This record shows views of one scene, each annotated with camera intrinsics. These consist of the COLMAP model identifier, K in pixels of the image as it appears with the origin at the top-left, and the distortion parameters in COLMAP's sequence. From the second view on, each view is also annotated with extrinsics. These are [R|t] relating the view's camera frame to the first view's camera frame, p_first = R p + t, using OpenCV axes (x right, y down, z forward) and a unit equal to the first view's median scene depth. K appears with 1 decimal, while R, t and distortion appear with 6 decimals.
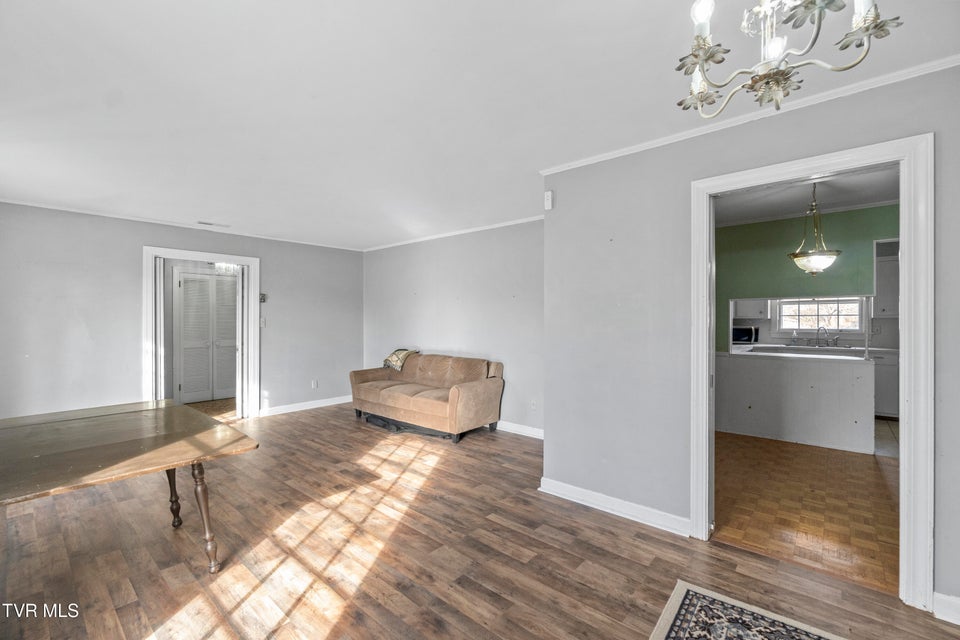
lens RADIAL K [[417.2, 0, 475.4], [0, 417.2, 314.2], [0, 0, 1]] dist [0.003933, 0.000313]
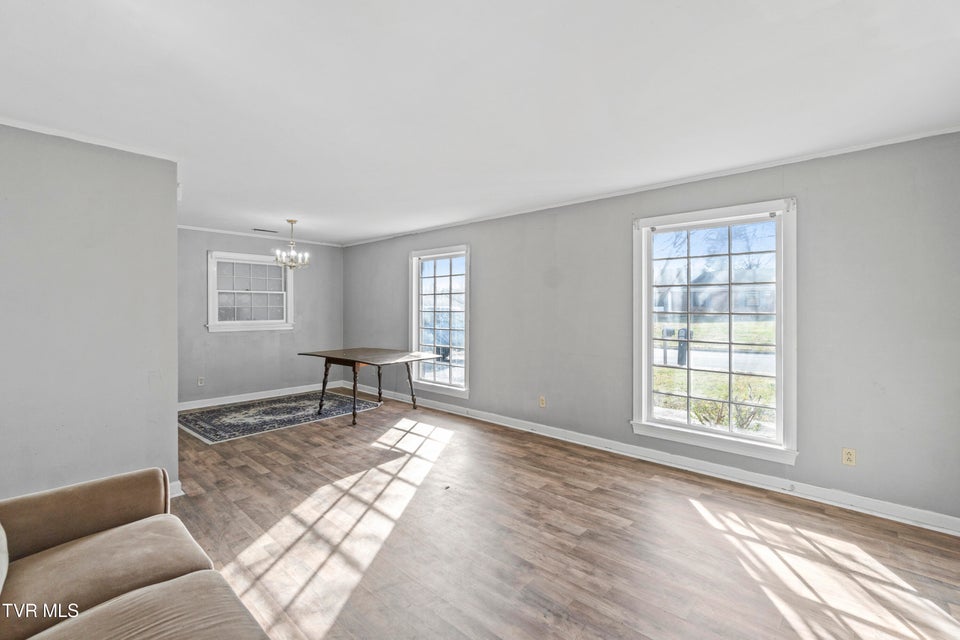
lens RADIAL K [[417.2, 0, 479.7], [0, 417.2, 316.5], [0, 0, 1]] dist [0.003933, 0.000313]
pose [[-0.999998, -0.001531, -0.000811, -0.562032], [-0.001535, 0.999987, 0.004891, 0.013496], [0.000803, 0.004893, -0.999988, 2.111668]]
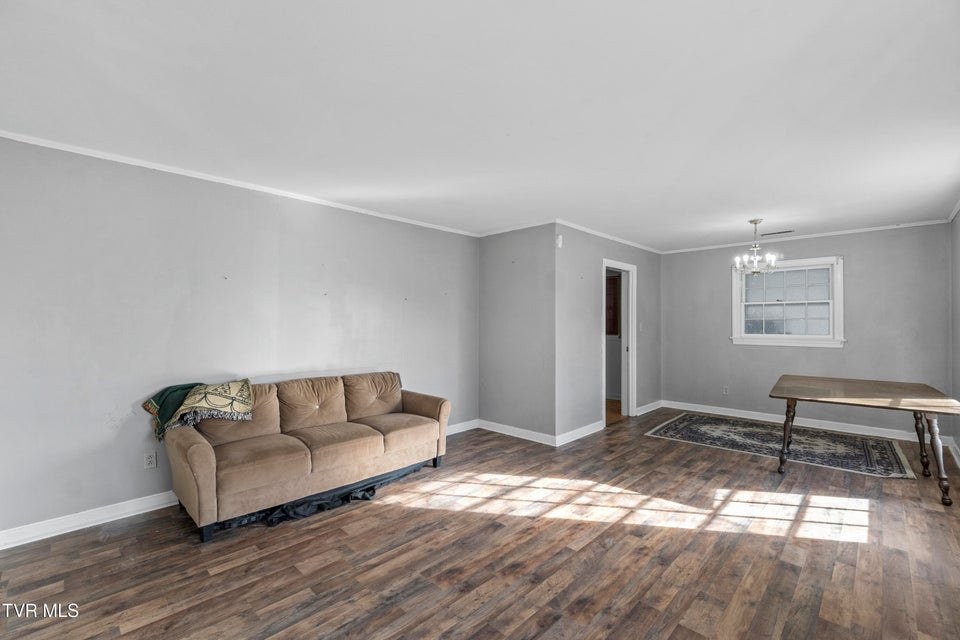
lens RADIAL K [[417.2, 0, 475.5], [0, 417.2, 328.1], [0, 0, 1]] dist [0.003933, 0.000313]
pose [[0.042511, -0.009533, 0.999051, -1.353405], [-0.013535, 0.999857, 0.010116, 0.015990], [-0.999004, -0.013952, 0.042376, 1.320562]]
